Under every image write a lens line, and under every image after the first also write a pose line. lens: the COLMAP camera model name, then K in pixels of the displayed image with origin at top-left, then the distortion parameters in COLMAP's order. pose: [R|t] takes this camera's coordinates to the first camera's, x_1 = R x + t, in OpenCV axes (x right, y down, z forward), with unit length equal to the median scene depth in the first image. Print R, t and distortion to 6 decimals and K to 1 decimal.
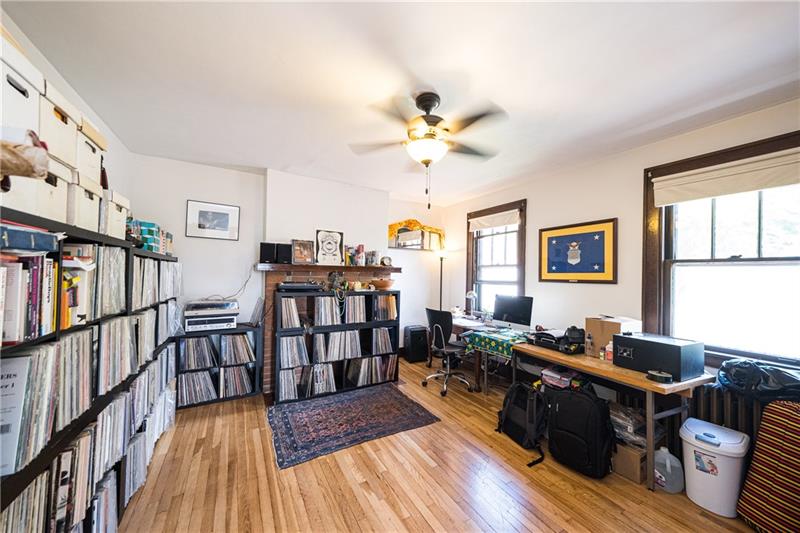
lens RADIAL K [[277.4, 0, 399.5], [0, 277.4, 269.2], [0, 0, 1]] dist [0.002412, 0.000161]
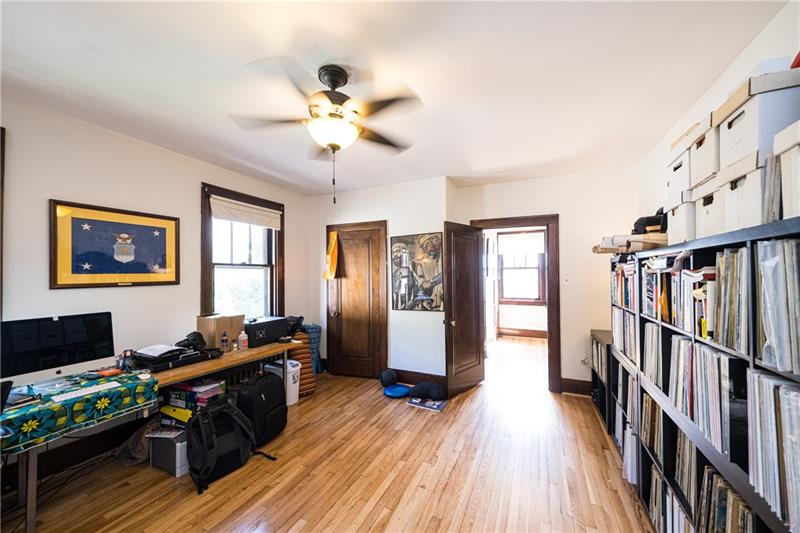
lens RADIAL K [[298.4, 0, 399.2], [0, 298.4, 270.1], [0, 0, 1]] dist [-0.001329, -0.000047]
pose [[-0.572451, 0.000032, 0.819939, -0.543351], [-0.015221, 0.999827, -0.010666, 0.000620], [-0.819798, -0.018586, -0.572351, 0.959421]]
